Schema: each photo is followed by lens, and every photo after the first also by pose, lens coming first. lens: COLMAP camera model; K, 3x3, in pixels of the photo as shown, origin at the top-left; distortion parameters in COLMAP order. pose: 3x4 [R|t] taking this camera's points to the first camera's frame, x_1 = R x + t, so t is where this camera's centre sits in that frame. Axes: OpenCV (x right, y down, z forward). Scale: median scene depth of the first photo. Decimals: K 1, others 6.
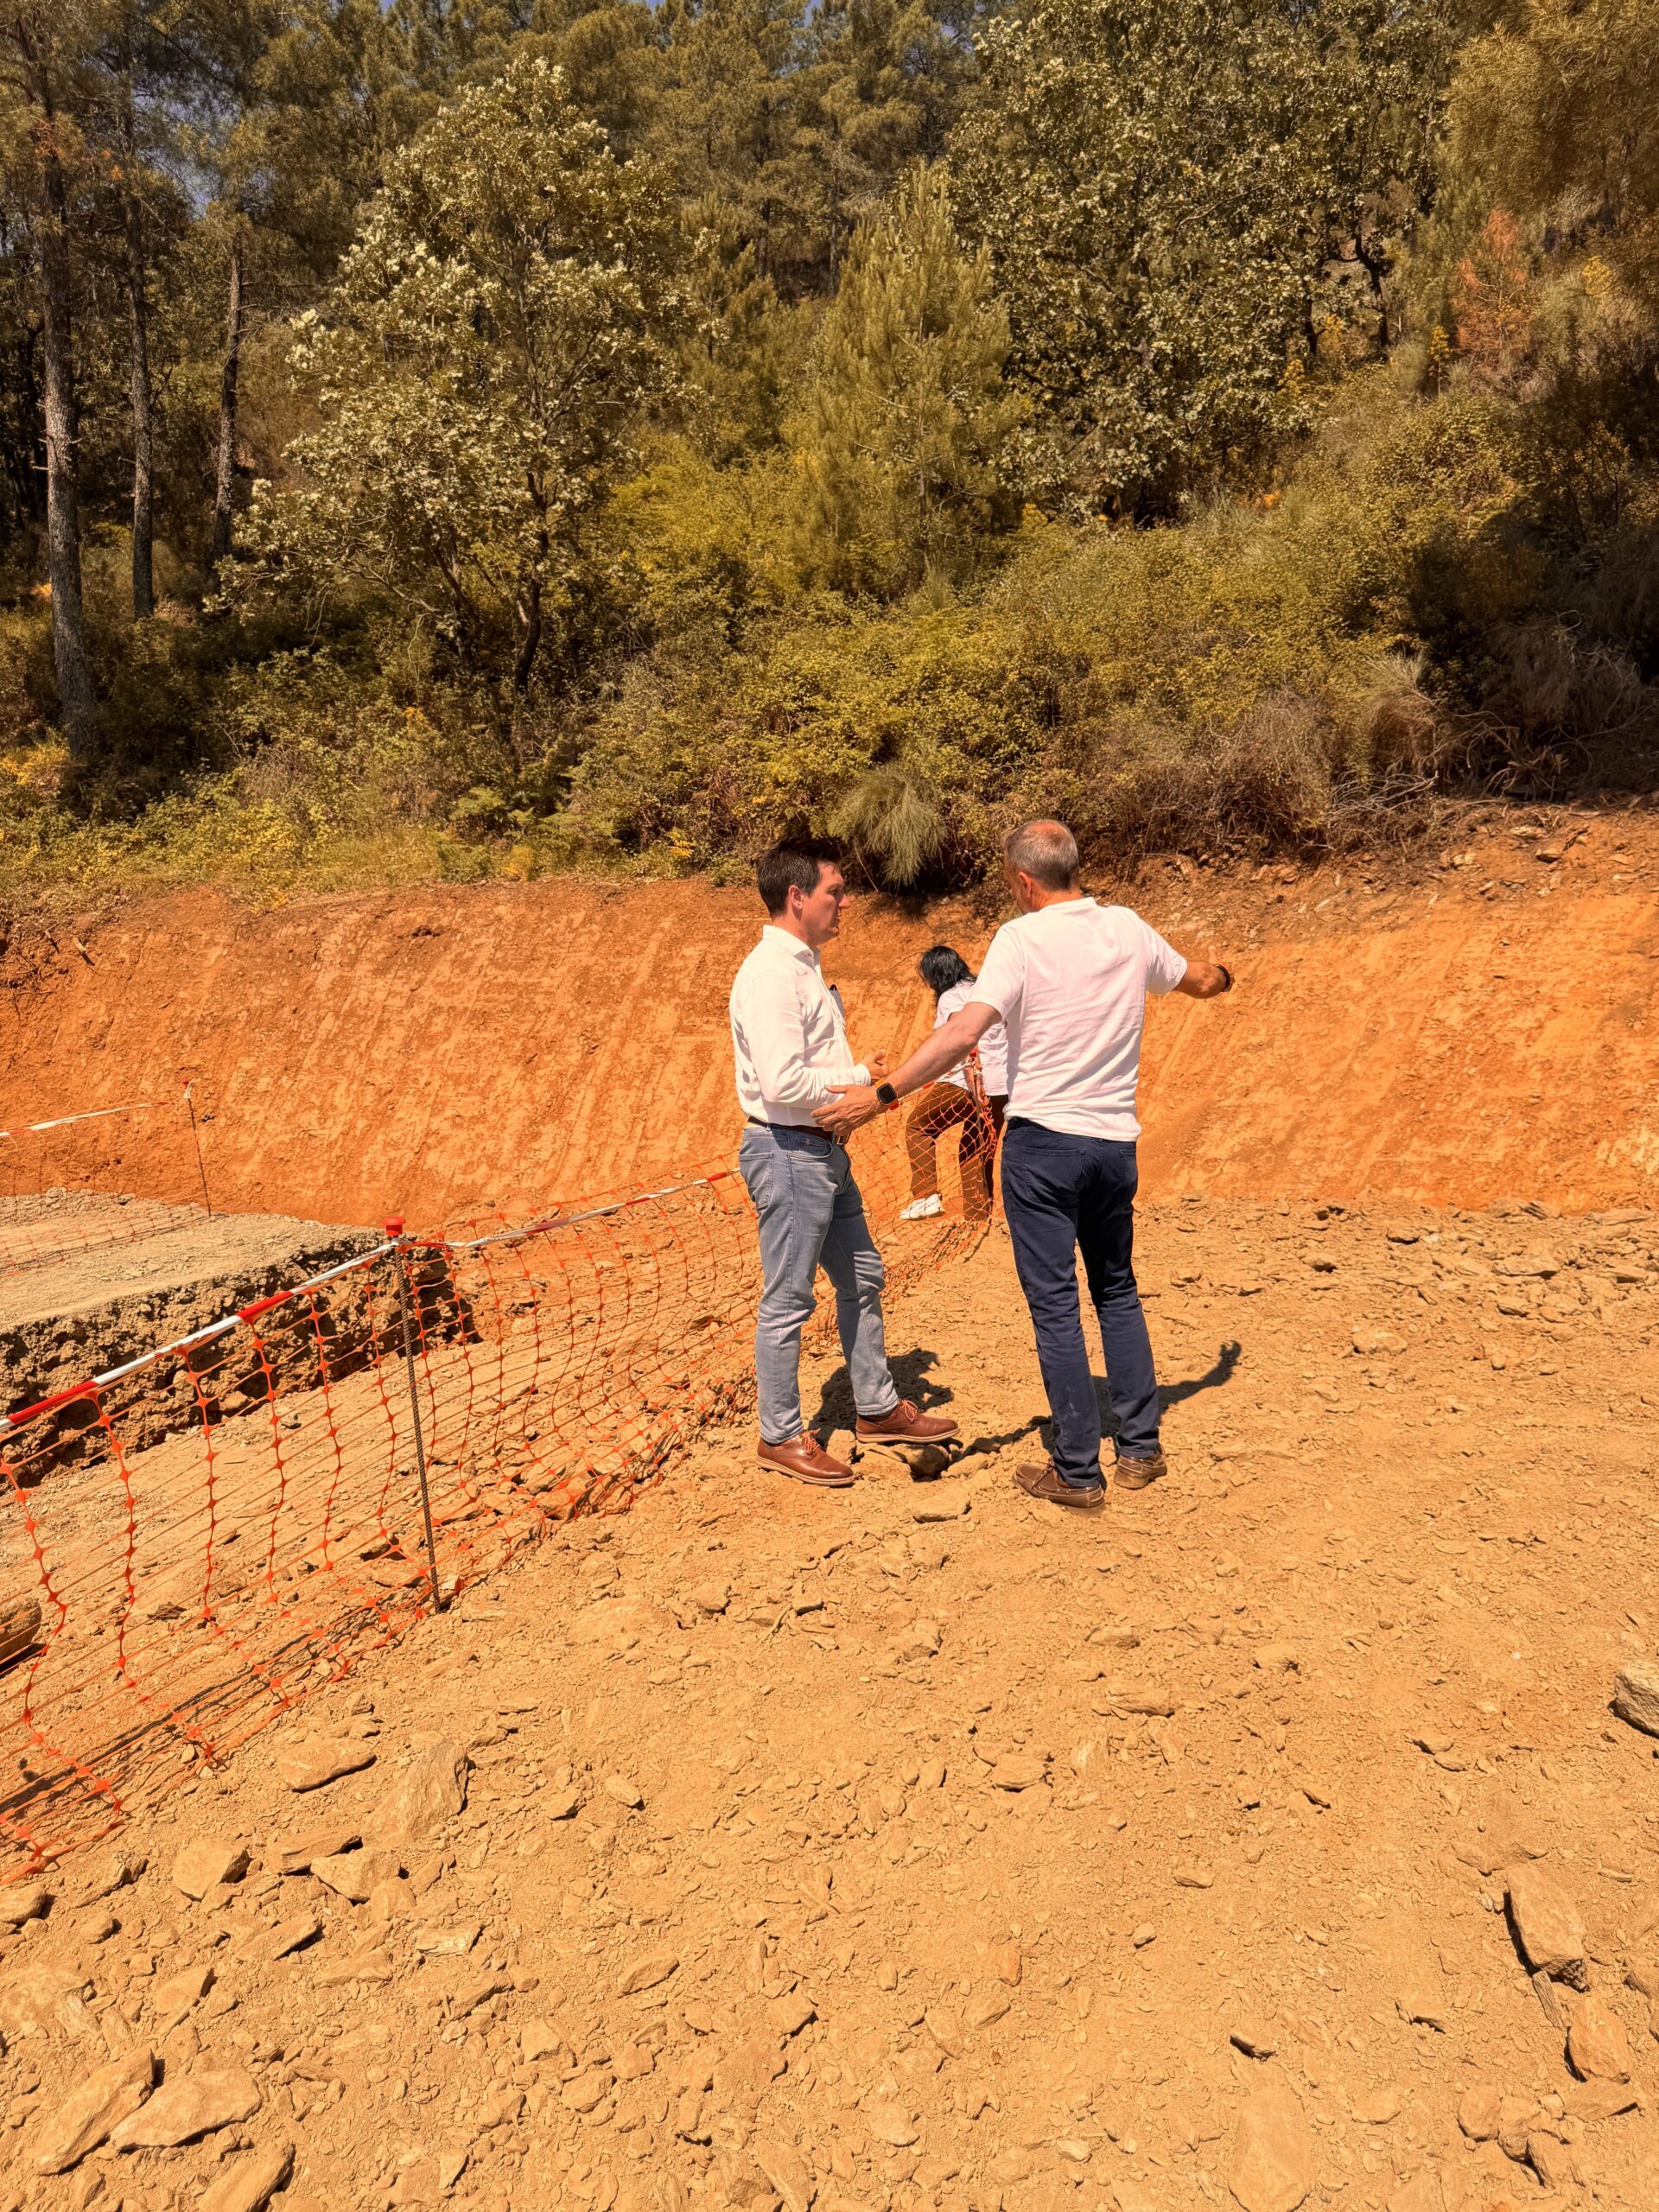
lens RADIAL K [[1580.0, 0, 818.9], [0, 1580.0, 1104.9], [0, 0, 1]] dist [0.054637, -0.060174]
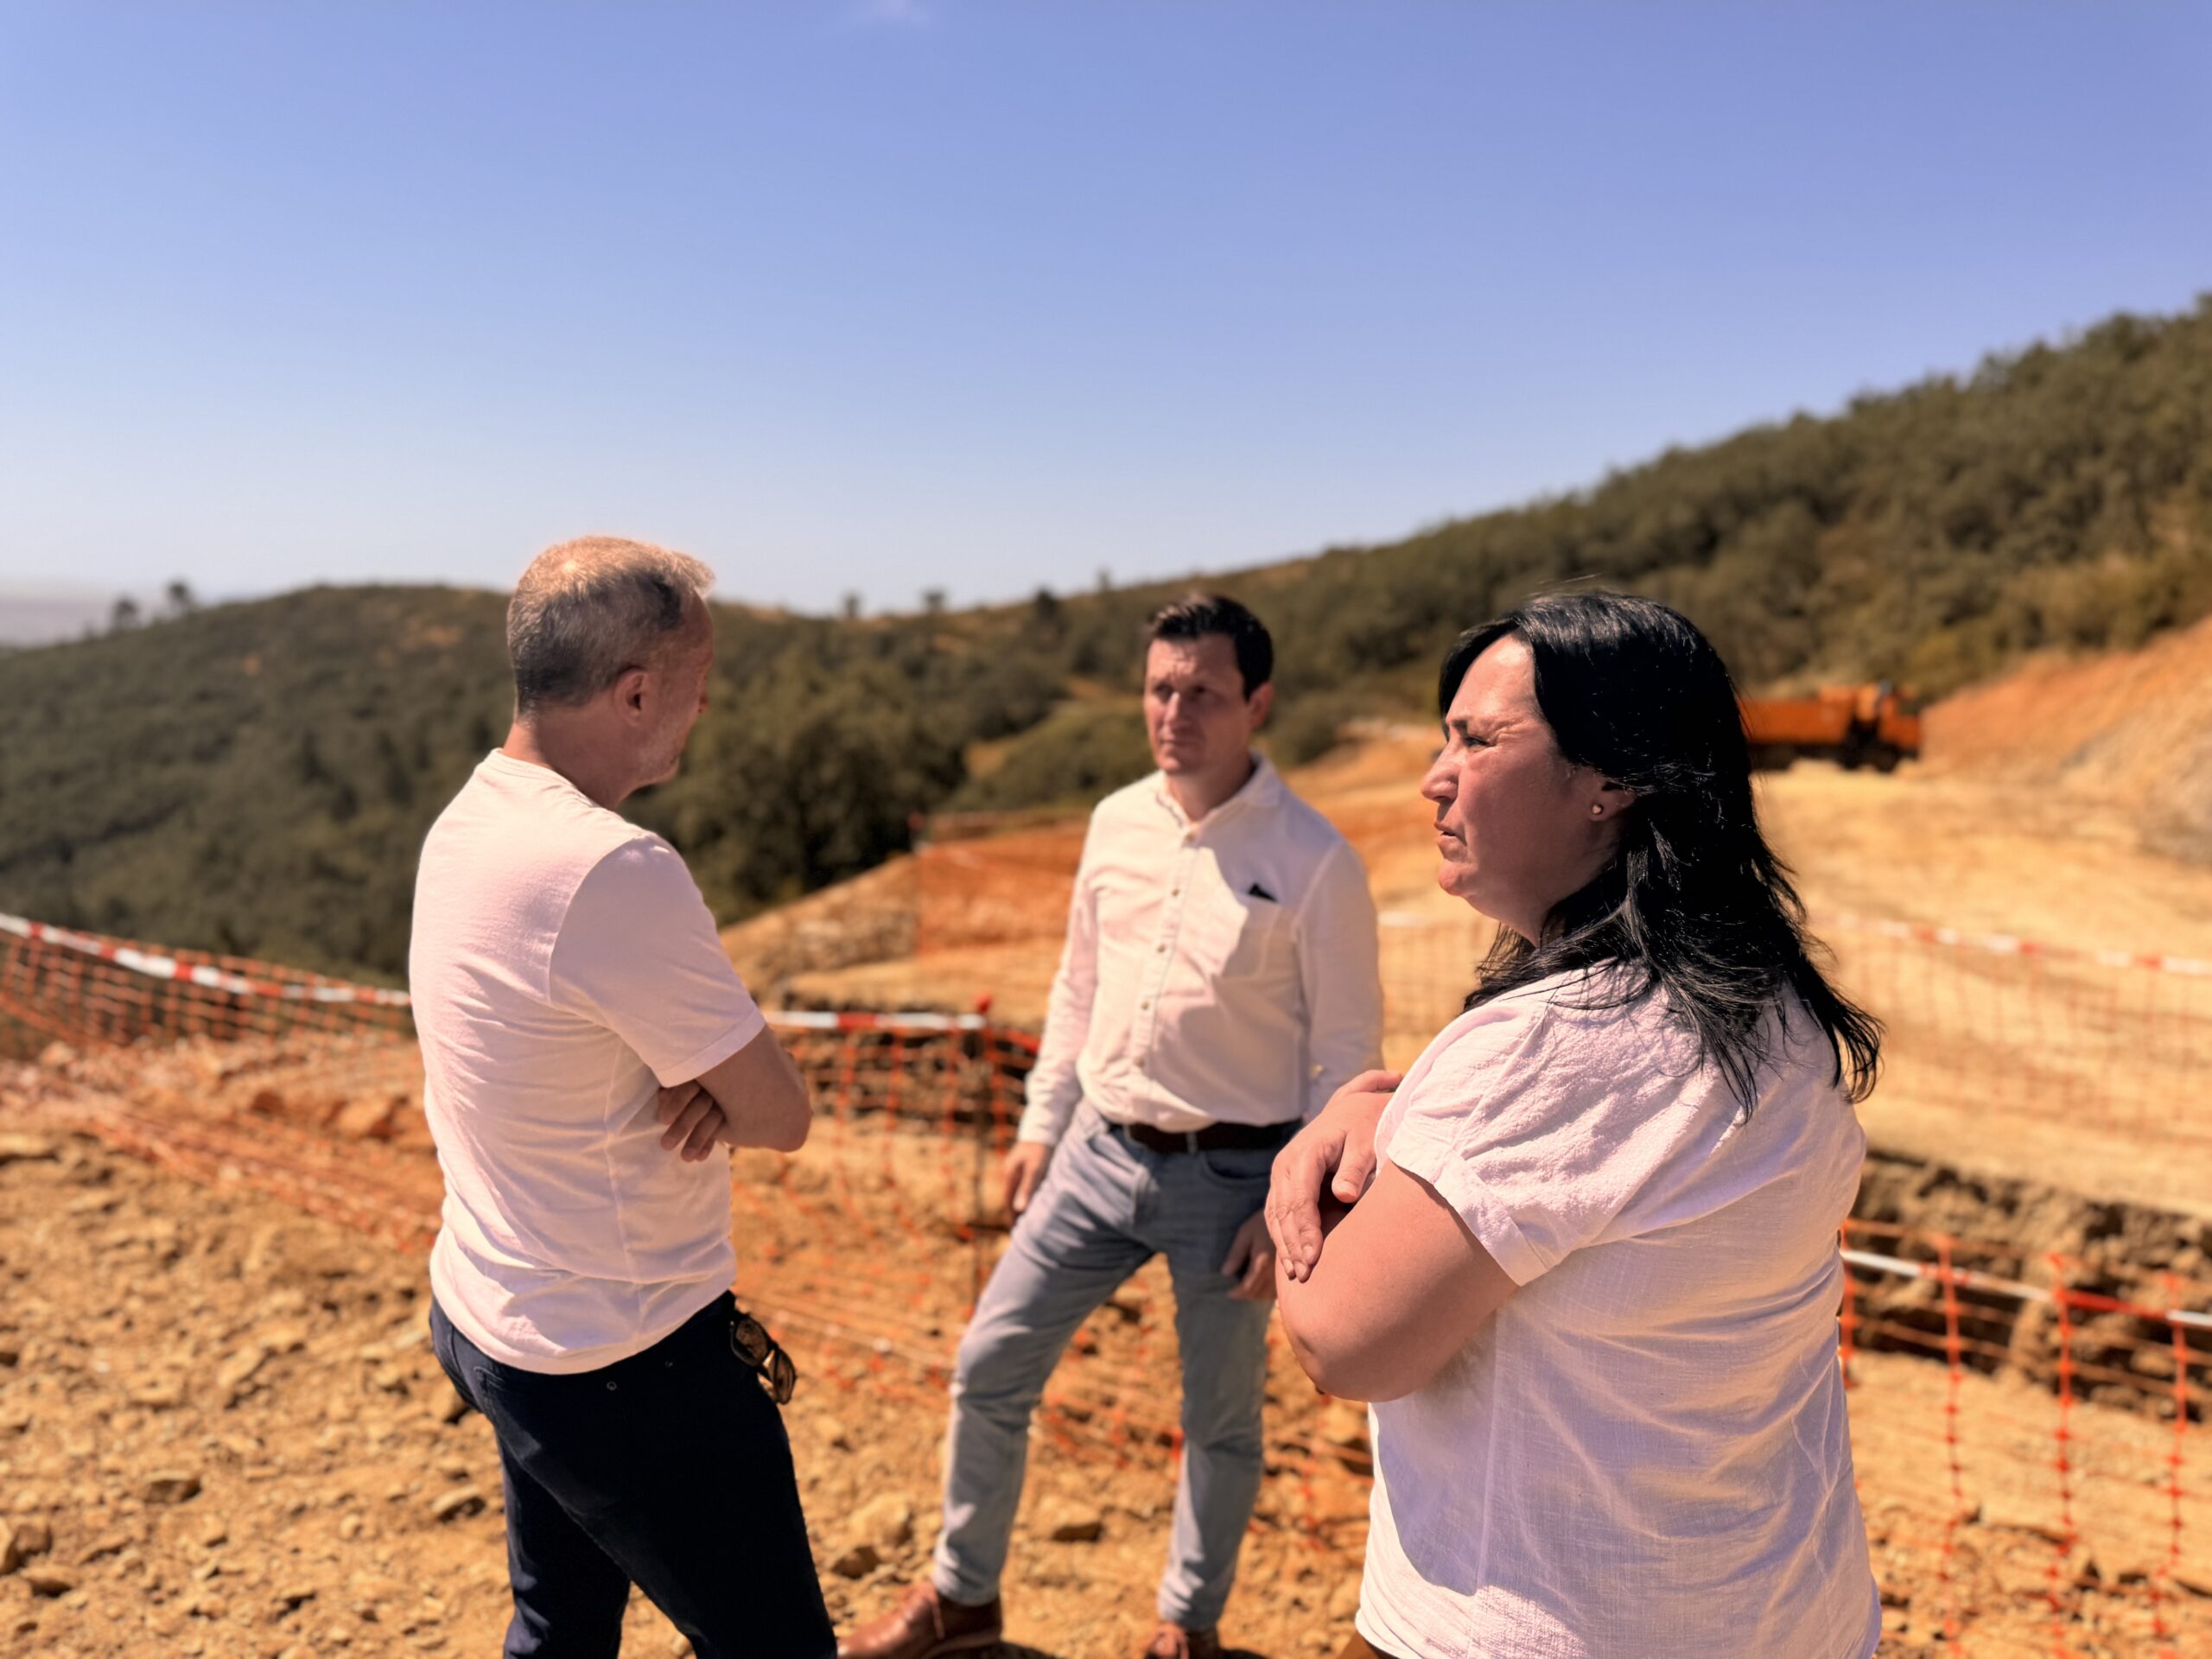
lens RADIAL K [[1580.0, 0, 1086.2], [0, 1580.0, 833.1], [0, 0, 1]] dist [0.054637, -0.060174]
pose [[-0.045135, 0.142577, -0.988754, 0.133975], [-0.159490, 0.976039, 0.148024, -0.035932], [0.986167, 0.164378, -0.021314, 0.211799]]
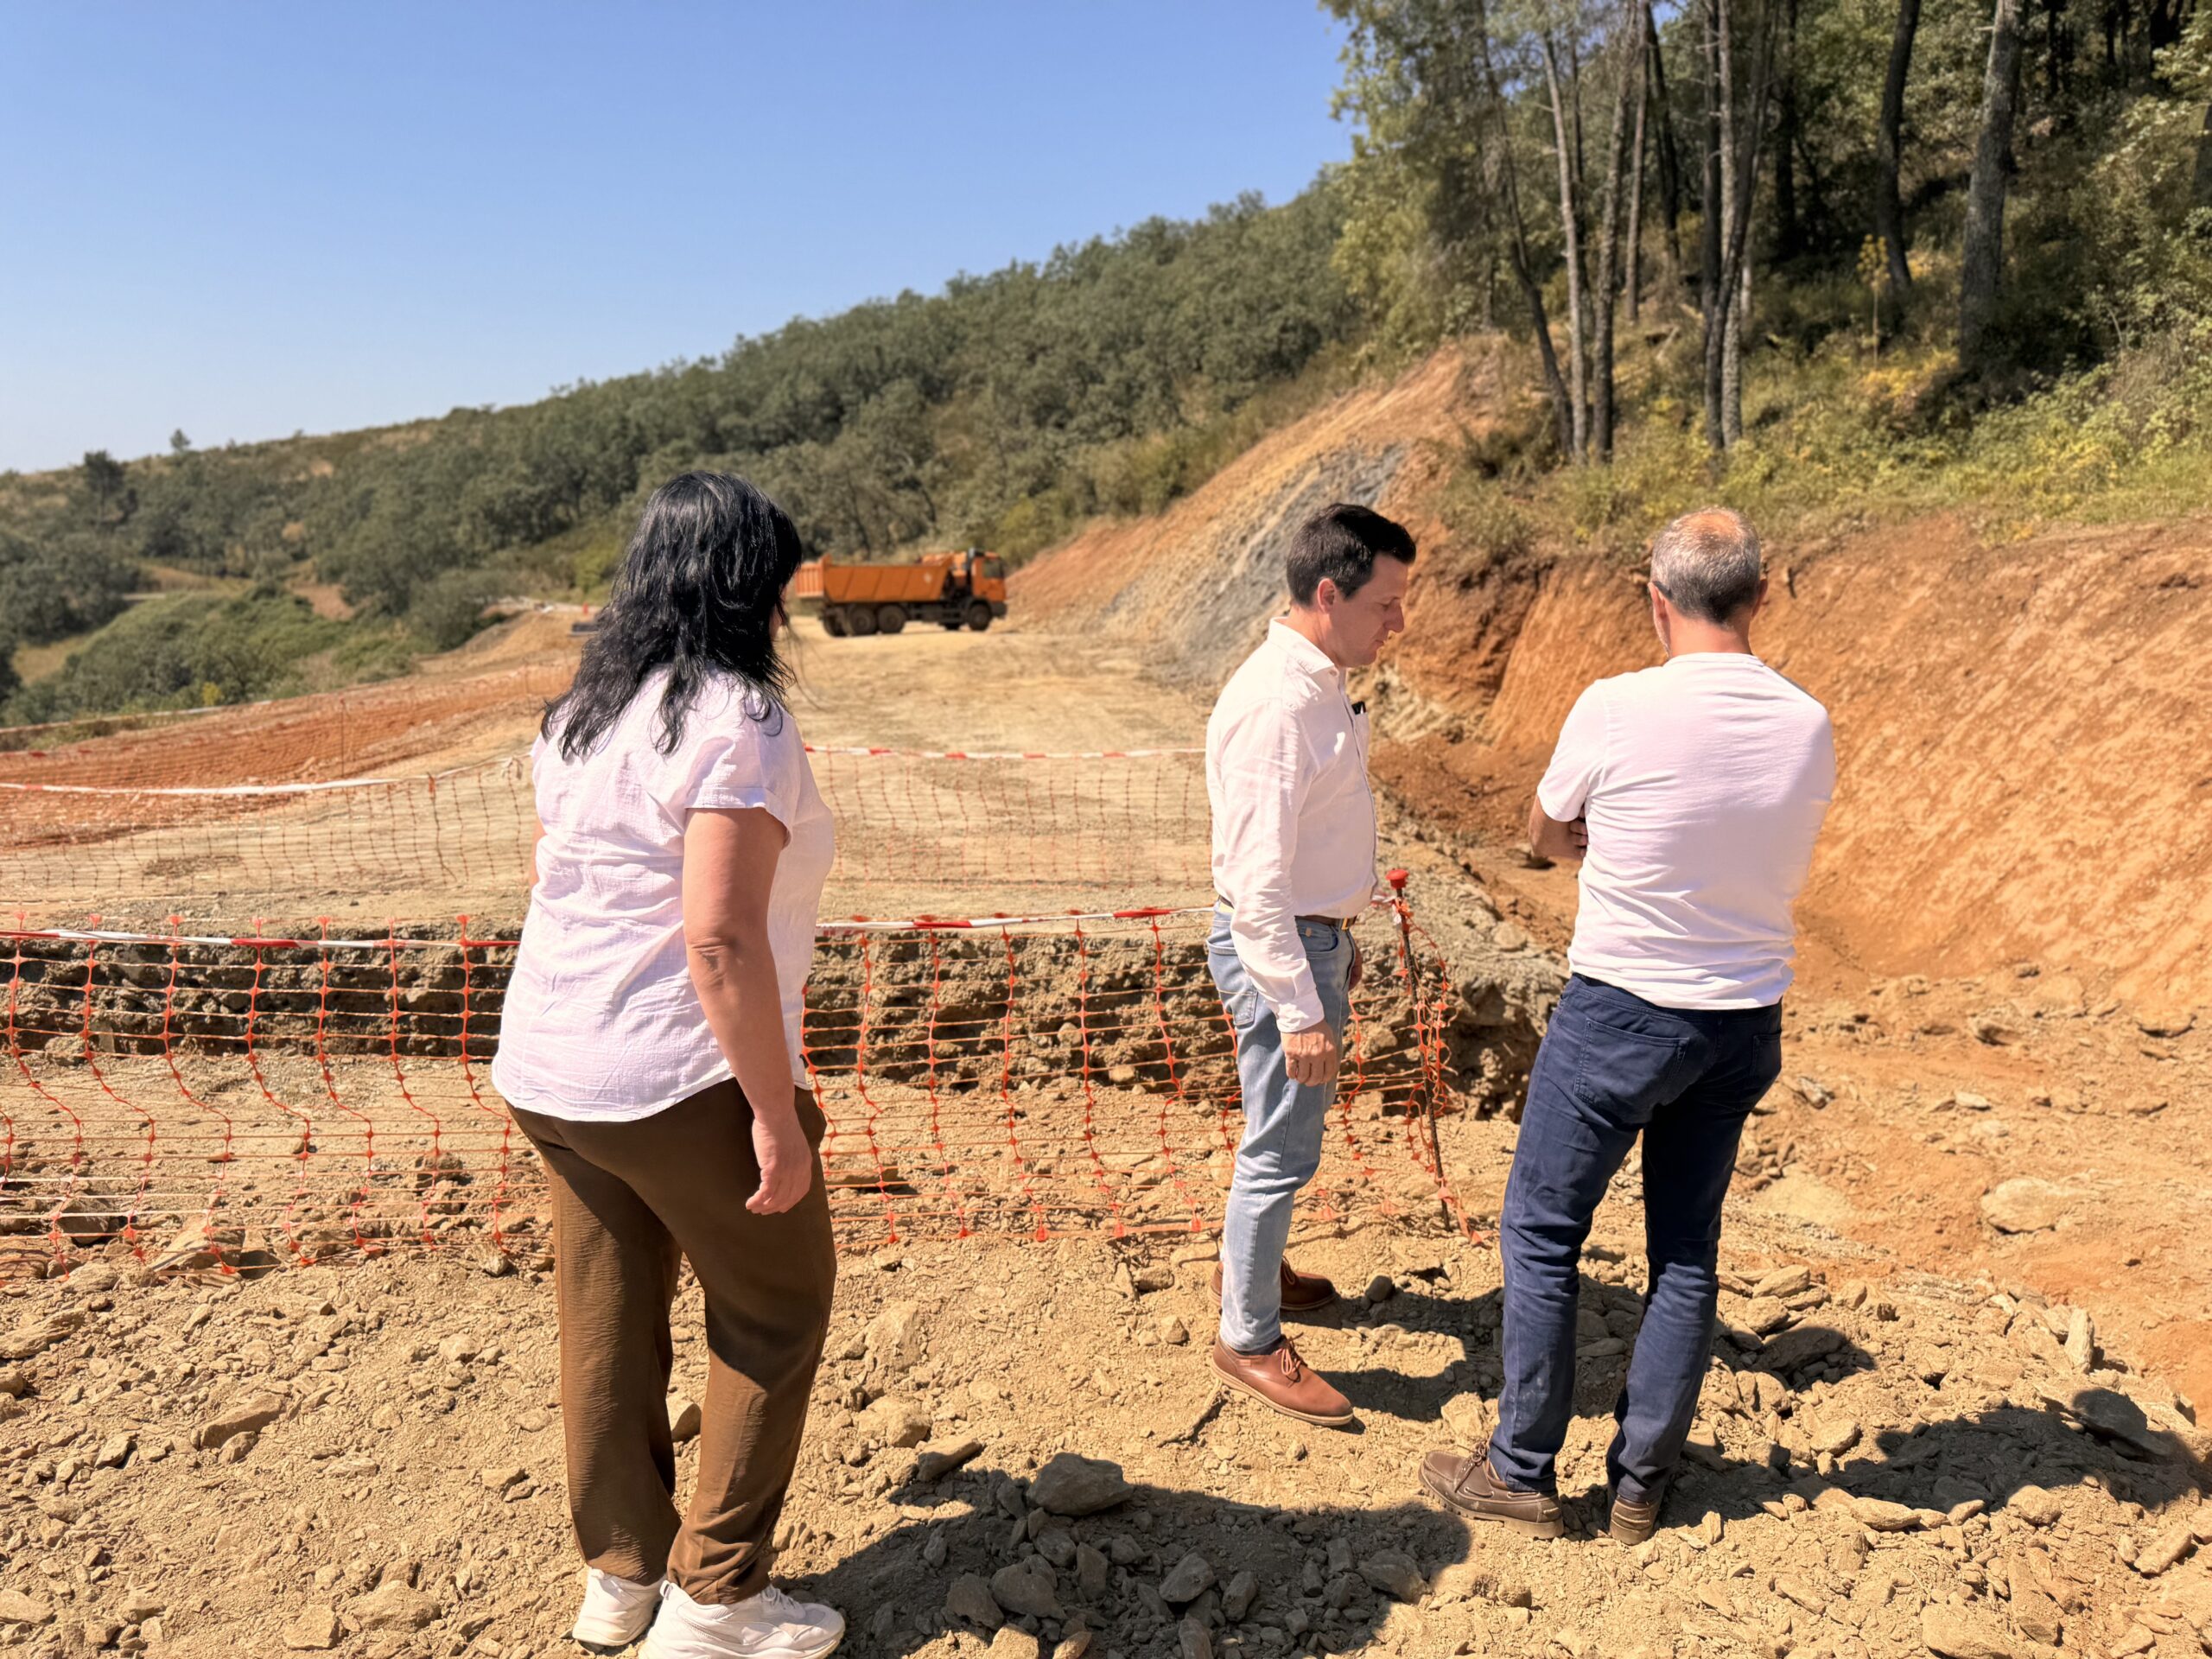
lens RADIAL K [[1580.0, 0, 1106.2], [0, 1580.0, 844.3], [0, 0, 1]] dist [0.054637, -0.060174]
pose [[0.455641, 0.200190, -0.867361, 0.201930], [-0.137846, 0.978498, 0.153428, -0.042781], [0.879426, 0.049655, 0.473440, 0.277678]]
